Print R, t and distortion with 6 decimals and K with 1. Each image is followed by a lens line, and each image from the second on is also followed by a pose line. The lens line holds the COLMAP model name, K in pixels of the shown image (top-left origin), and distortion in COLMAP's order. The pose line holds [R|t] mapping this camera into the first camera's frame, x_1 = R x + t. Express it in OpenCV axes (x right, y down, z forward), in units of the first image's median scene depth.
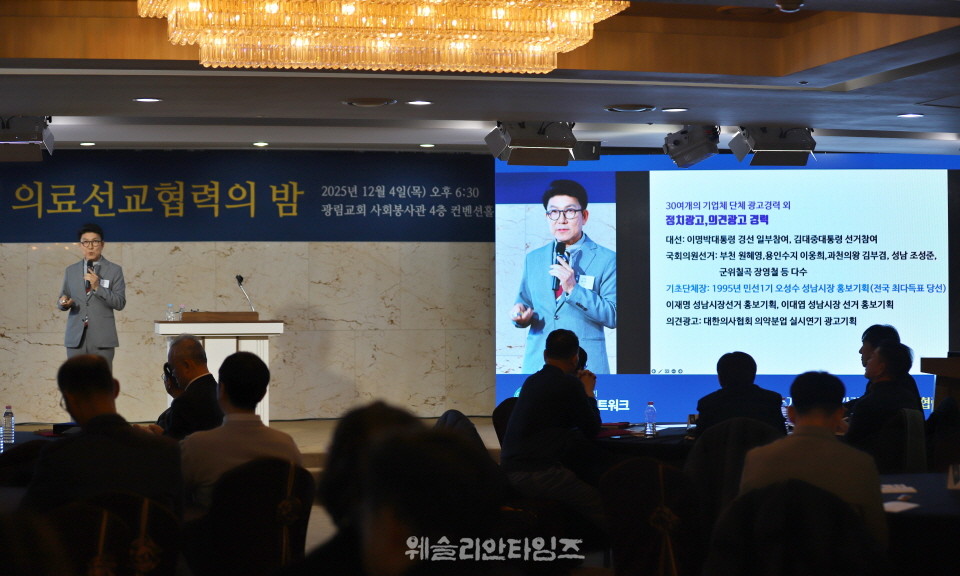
lens RADIAL K [[2113.8, 0, 552.0], [0, 2113.8, 290.9], [0, 0, 1]] dist [-0.252728, -0.166015]
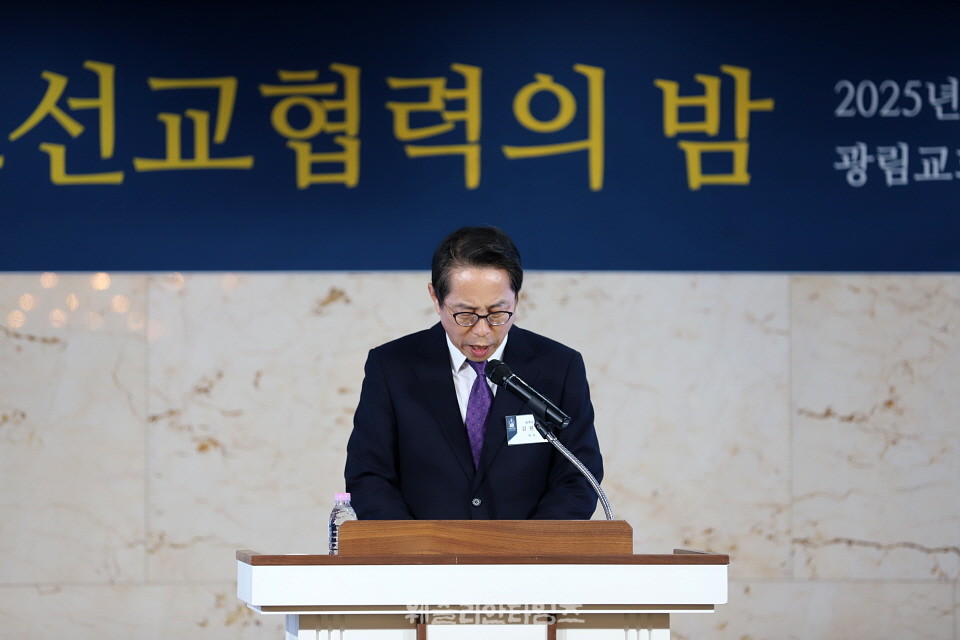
lens RADIAL K [[4978.3, 0, 481.3], [0, 4978.3, 295.6], [0, 0, 1]] dist [1.246718, 4.751739]
pose [[0.987695, -0.001146, -0.156386, -0.049997], [-0.003520, 0.999557, -0.029551, 0.000335], [0.156351, 0.029738, 0.987254, 0.314625]]
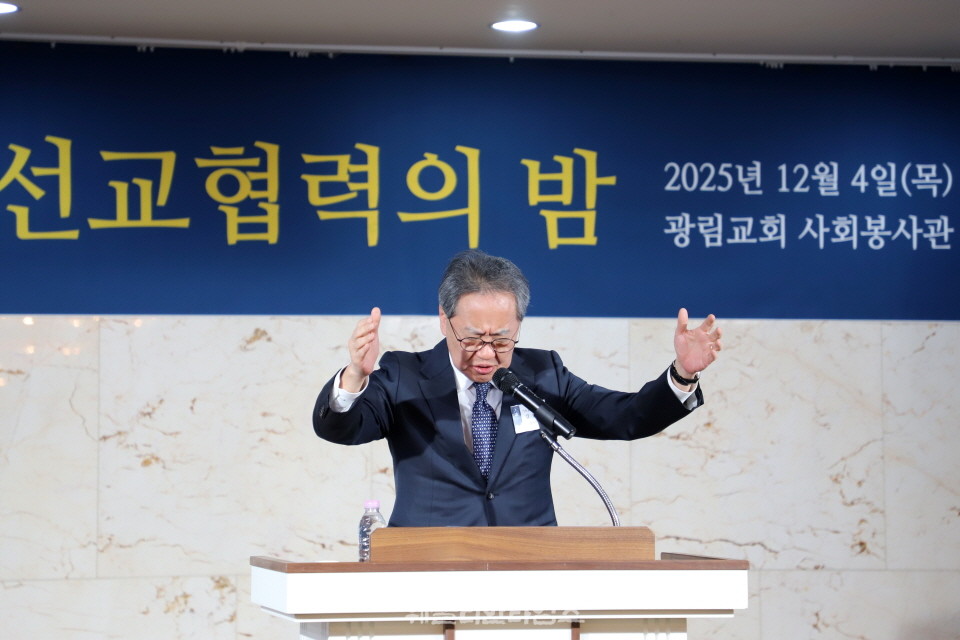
lens RADIAL K [[2888.0, 0, 480.0], [0, 2888.0, 320.0], [0, 0, 1]] dist [0.733310, 0.212116]
pose [[0.998757, -0.001155, -0.049833, -0.117541], [-0.001413, 0.998674, -0.051469, 0.002231], [0.049826, 0.051475, 0.997431, 0.515925]]
